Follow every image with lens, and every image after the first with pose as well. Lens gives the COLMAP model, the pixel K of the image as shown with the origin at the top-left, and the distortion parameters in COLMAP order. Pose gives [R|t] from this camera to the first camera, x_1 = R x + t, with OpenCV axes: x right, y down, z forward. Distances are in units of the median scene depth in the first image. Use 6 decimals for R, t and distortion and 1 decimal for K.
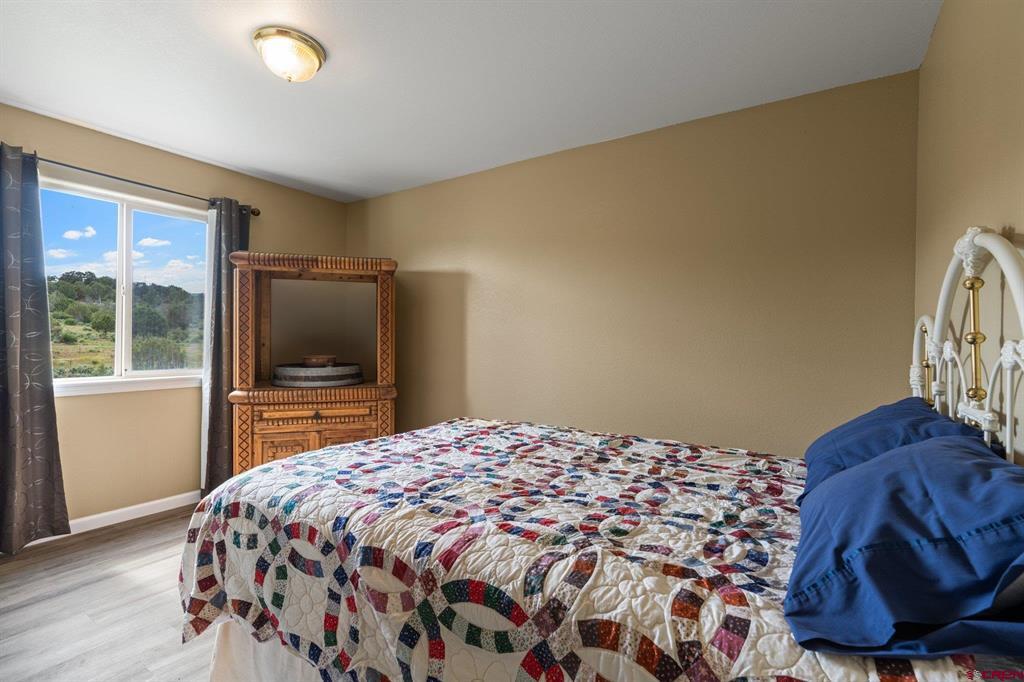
lens RADIAL K [[464.9, 0, 512.0], [0, 464.9, 341.0], [0, 0, 1]] dist [-0.004925, 0.000039]
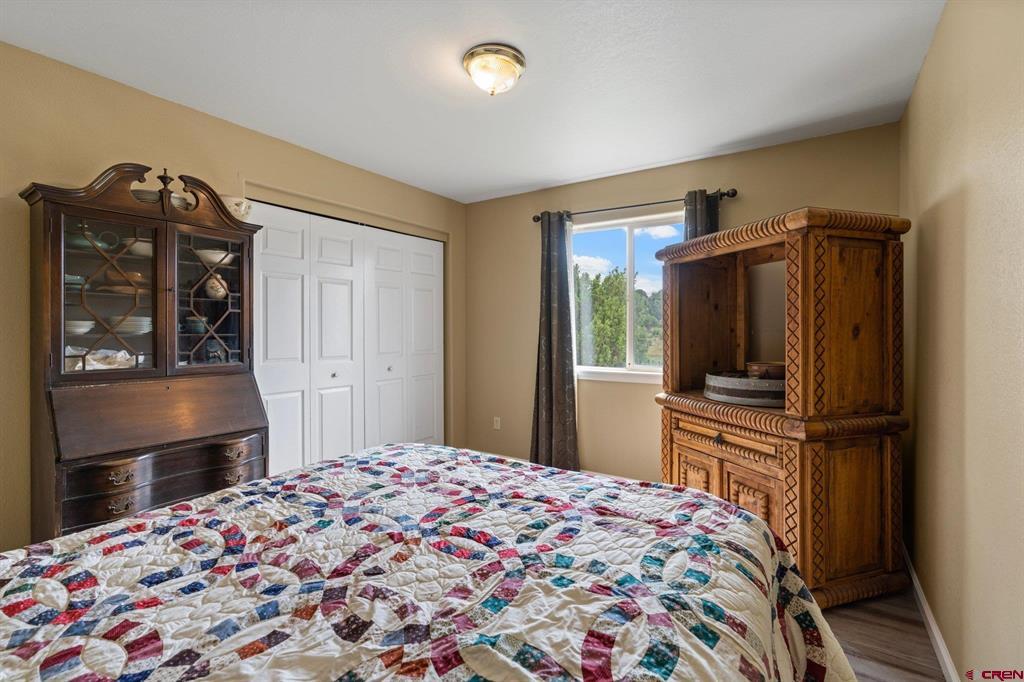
lens RADIAL K [[464.9, 0, 512.0], [0, 464.9, 341.0], [0, 0, 1]] dist [-0.004925, 0.000039]
pose [[0.000934, 0.013620, -0.999907, 0.460944], [-0.006803, 0.999884, 0.013614, -0.014463], [0.999976, 0.006790, 0.001026, 0.841370]]
